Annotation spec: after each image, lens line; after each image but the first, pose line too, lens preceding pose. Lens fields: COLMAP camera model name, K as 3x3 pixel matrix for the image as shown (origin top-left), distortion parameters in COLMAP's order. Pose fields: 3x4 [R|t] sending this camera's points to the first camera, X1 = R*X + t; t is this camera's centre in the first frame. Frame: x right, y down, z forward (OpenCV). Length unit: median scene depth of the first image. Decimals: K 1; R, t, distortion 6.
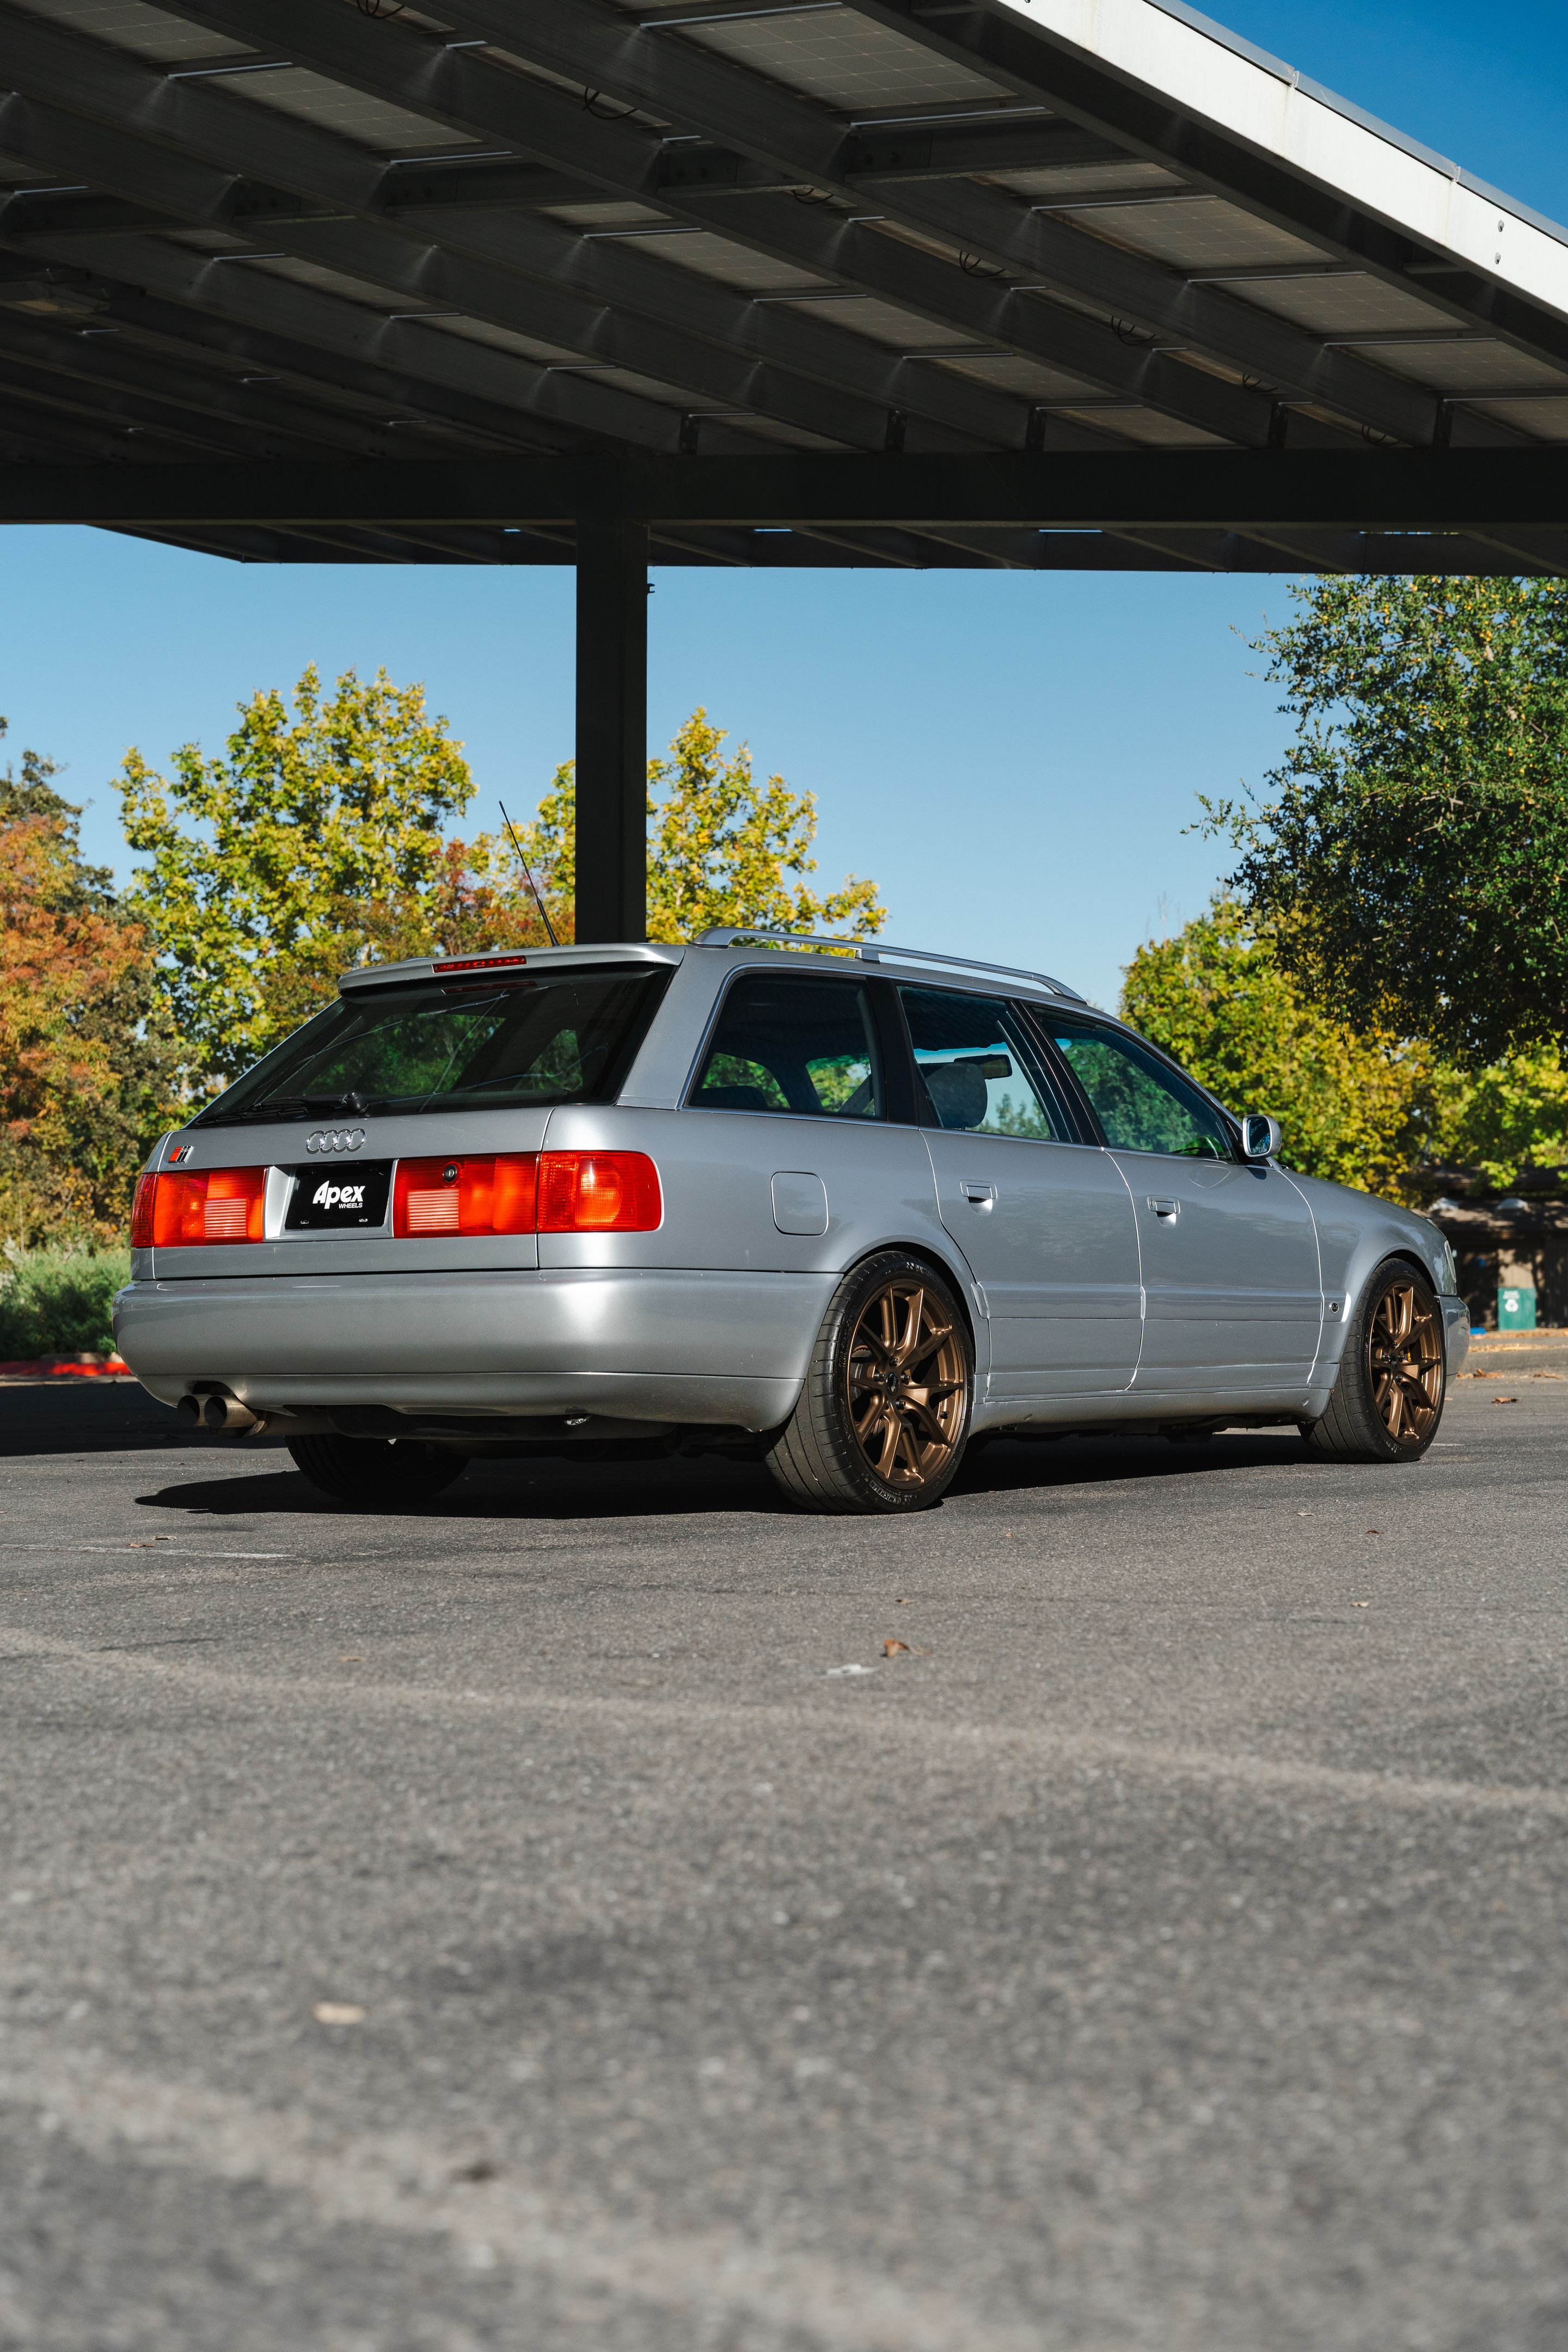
lens RADIAL K [[3385.1, 0, 778.2], [0, 3385.1, 1190.2], [0, 0, 1]] dist [0.019603, 0.047688]
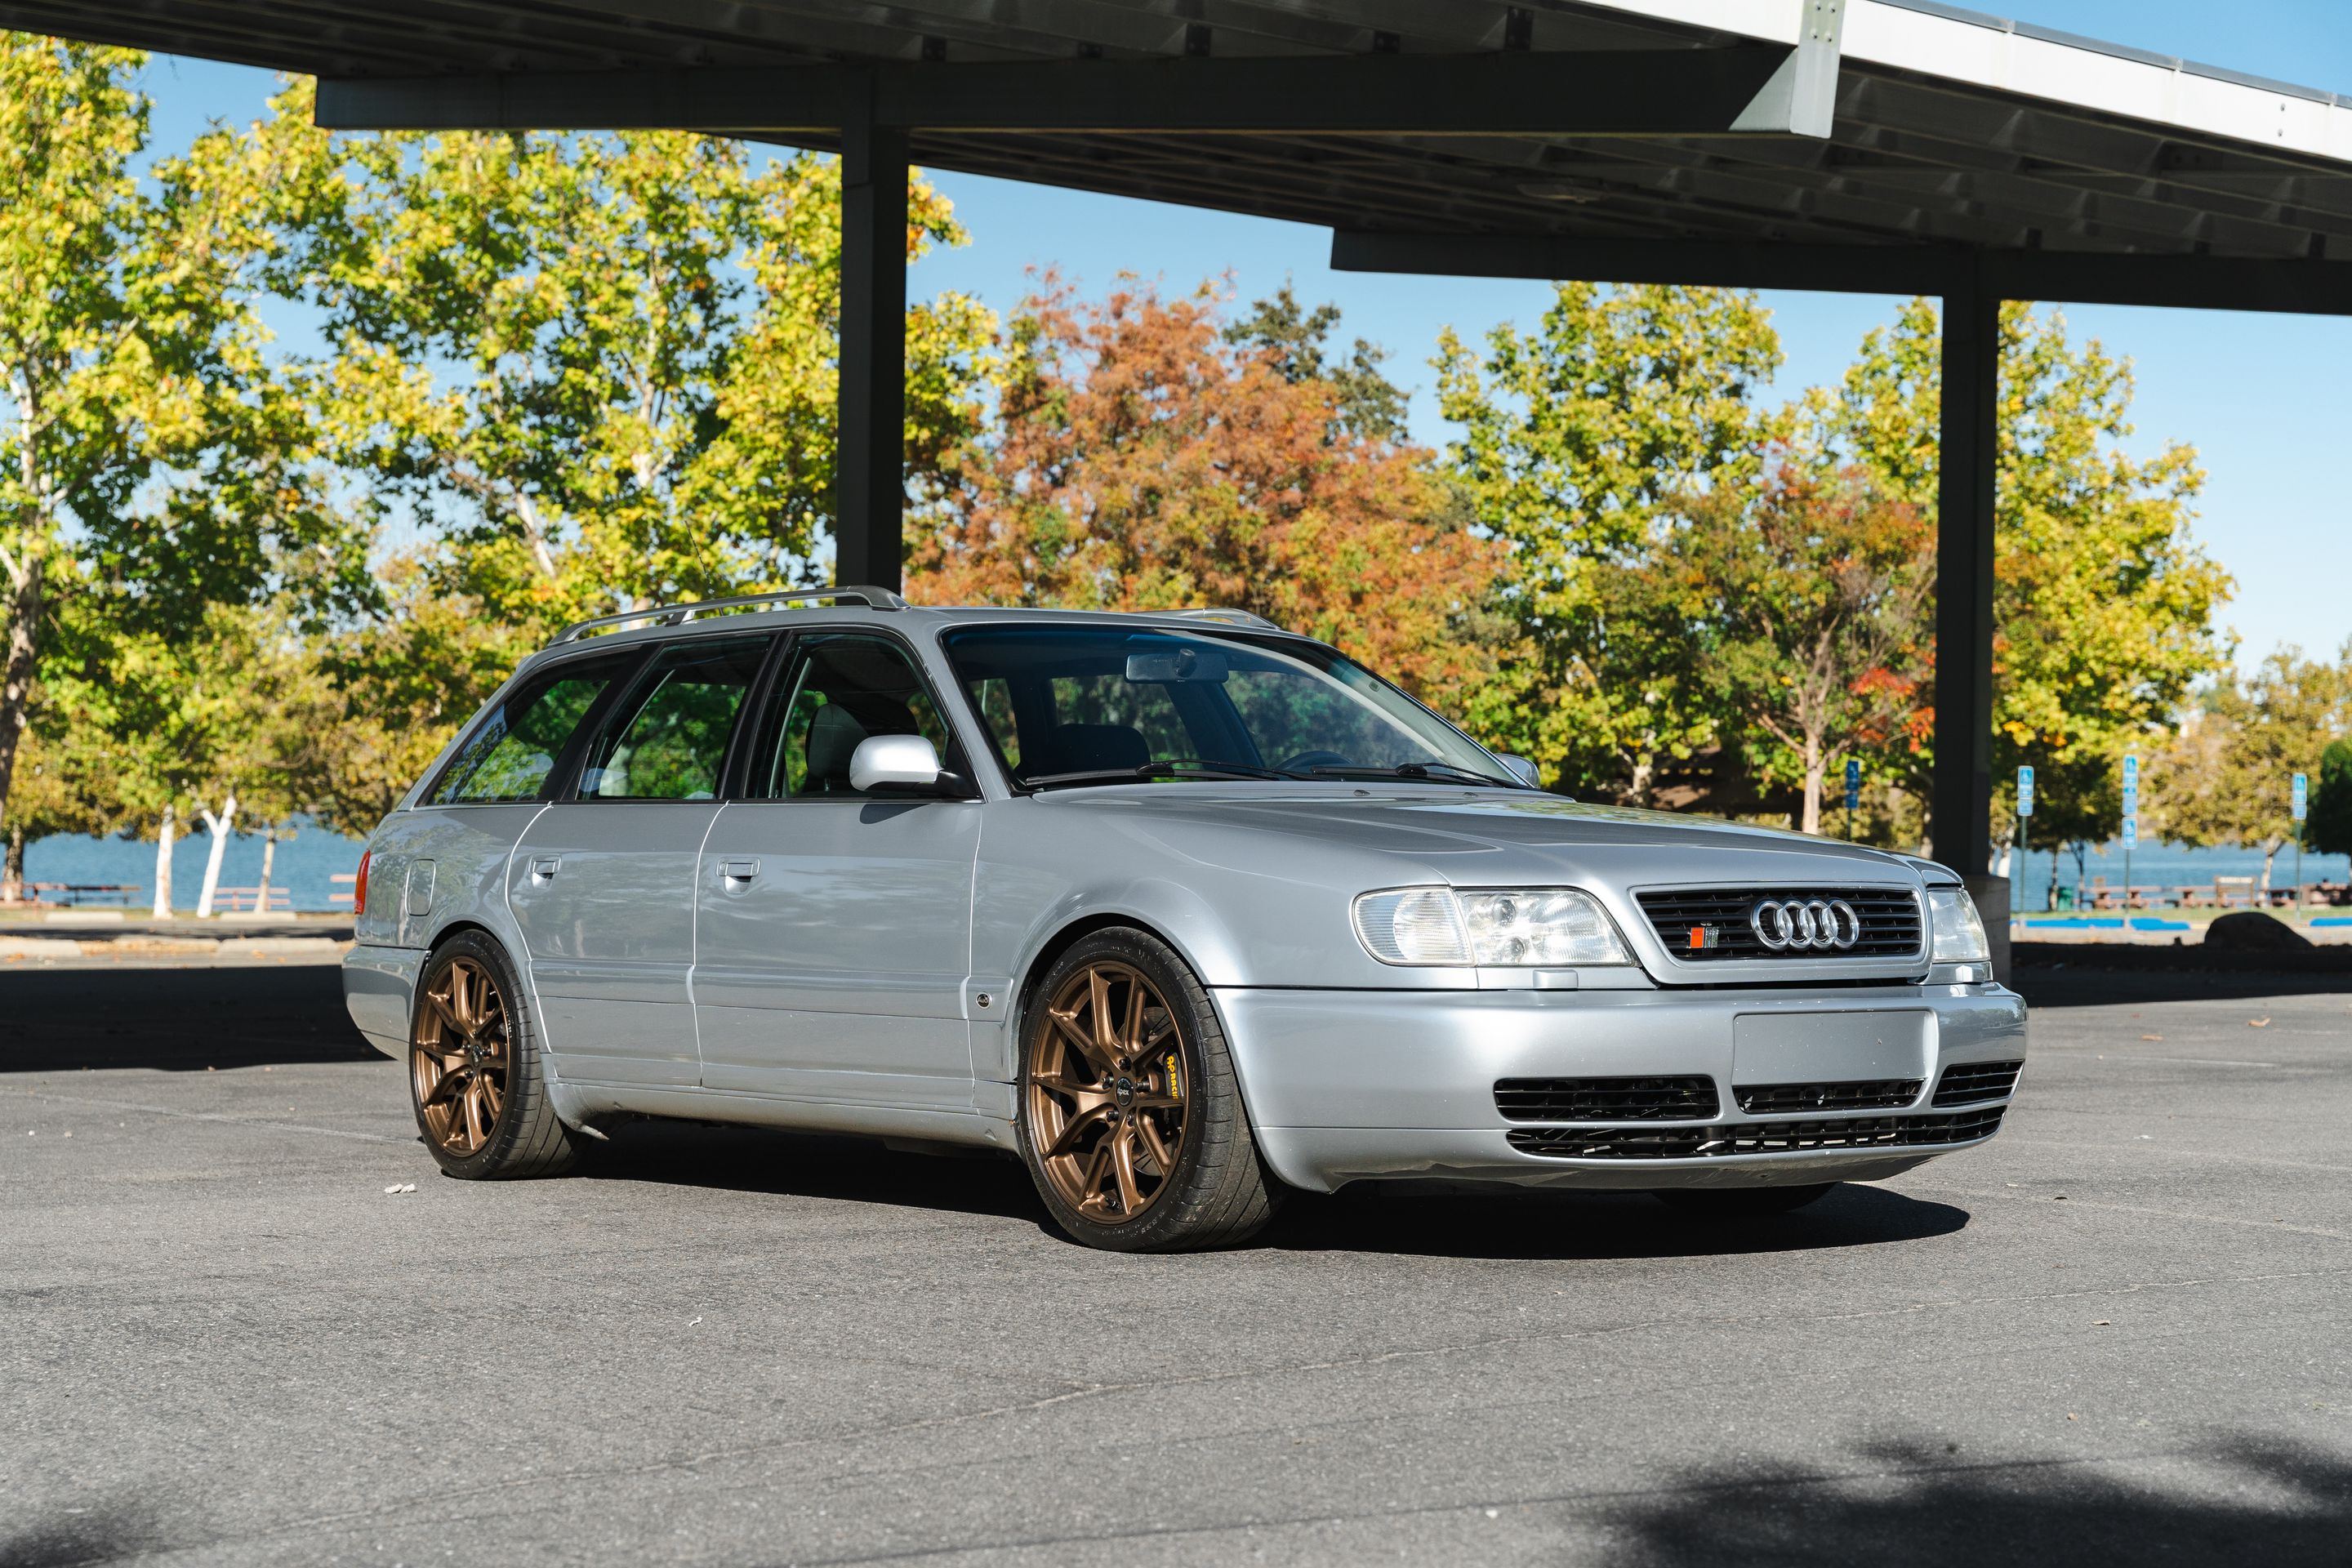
lens RADIAL K [[3650.1, 0, 1109.6], [0, 3650.1, 814.8], [0, 0, 1]] dist [0.036828, -0.055731]
pose [[0.966369, 0.014883, -0.256729, -0.004617], [-0.008251, 0.999604, 0.026891, -0.029937], [0.257027, -0.023868, 0.966109, -0.331034]]
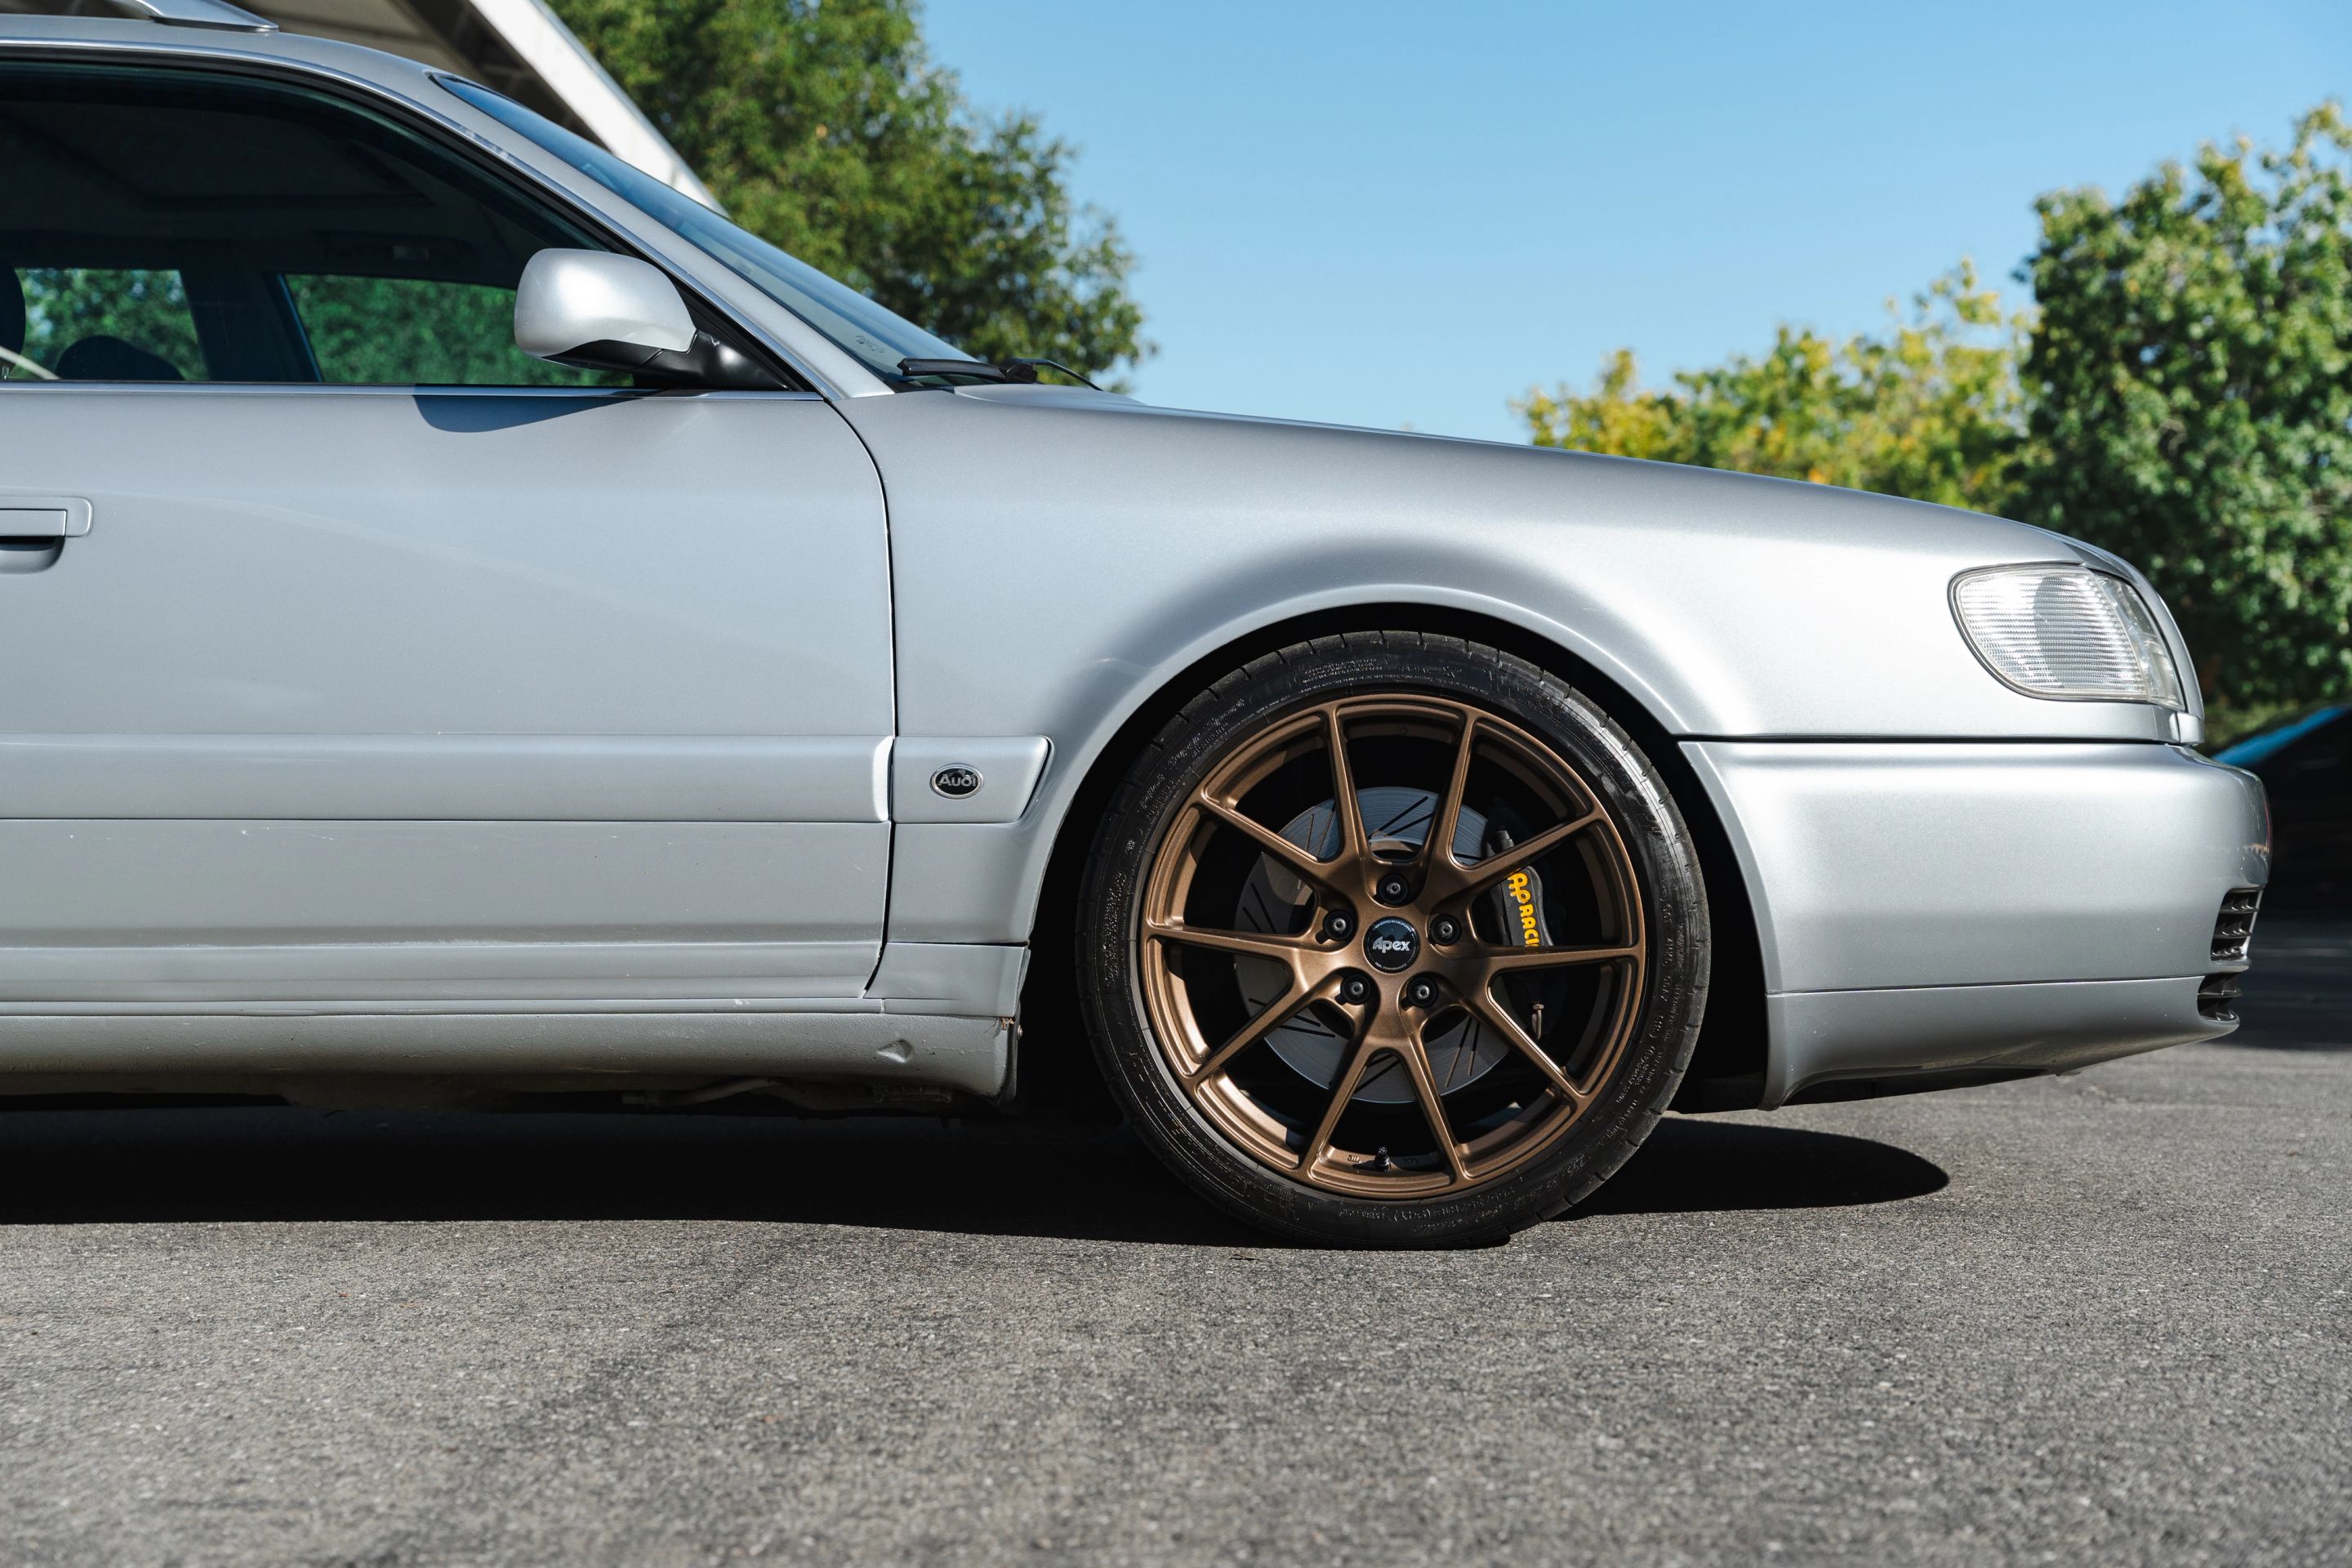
lens RADIAL K [[3450.4, 0, 1196.6], [0, 3450.4, 733.7], [0, 0, 1]] dist [0.002662, 0.037775]
pose [[0.812428, 0.043833, 0.581411, -0.188122], [-0.045939, 0.998882, -0.011113, -0.004401], [-0.581249, -0.017681, 0.813534, -0.137034]]
